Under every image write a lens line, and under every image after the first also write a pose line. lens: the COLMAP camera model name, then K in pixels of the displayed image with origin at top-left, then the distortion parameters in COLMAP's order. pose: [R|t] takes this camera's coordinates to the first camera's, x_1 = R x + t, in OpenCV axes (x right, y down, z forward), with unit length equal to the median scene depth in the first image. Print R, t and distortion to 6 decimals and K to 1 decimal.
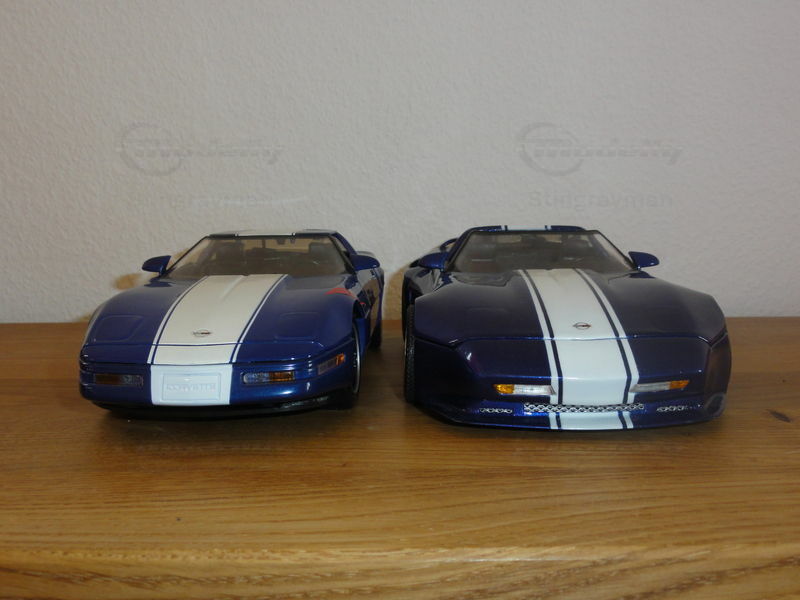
lens RADIAL K [[846.3, 0, 398.2], [0, 846.3, 301.9], [0, 0, 1]] dist [-0.011501, 0.000000]
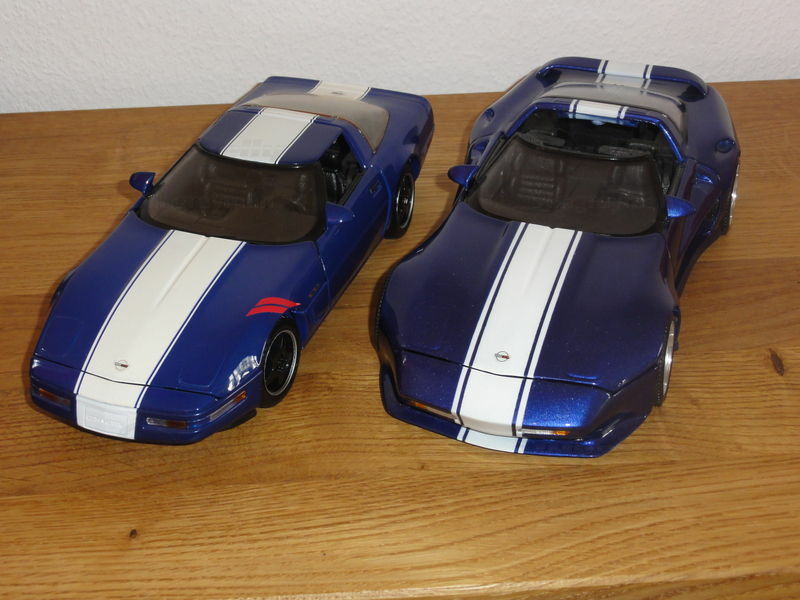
lens RADIAL K [[1321.9, 0, 396.2], [0, 1321.9, 296.1], [0, 0, 1]] dist [-0.052229, 0.000000]
pose [[0.997806, -0.044854, 0.048693, -0.220592], [0.017381, 0.887193, 0.461071, -1.109257], [-0.063881, -0.459213, 0.886026, -0.745851]]
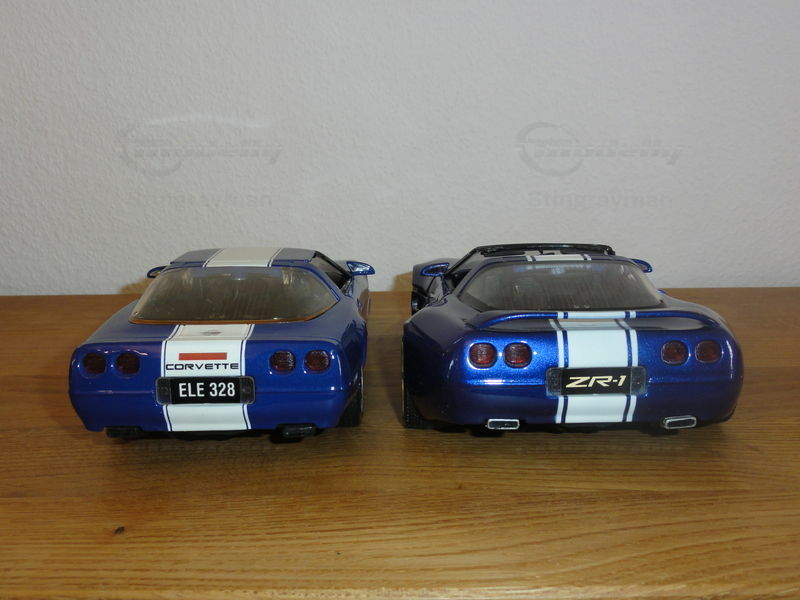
lens RADIAL K [[846.3, 0, 400.0], [0, 846.3, 304.1], [0, 0, 1]] dist [-0.011501, 0.000000]
pose [[0.999991, -0.003346, 0.002492, -0.170838], [0.003053, 0.993983, 0.109488, -0.206305], [-0.002843, -0.109479, 0.993985, -0.120057]]
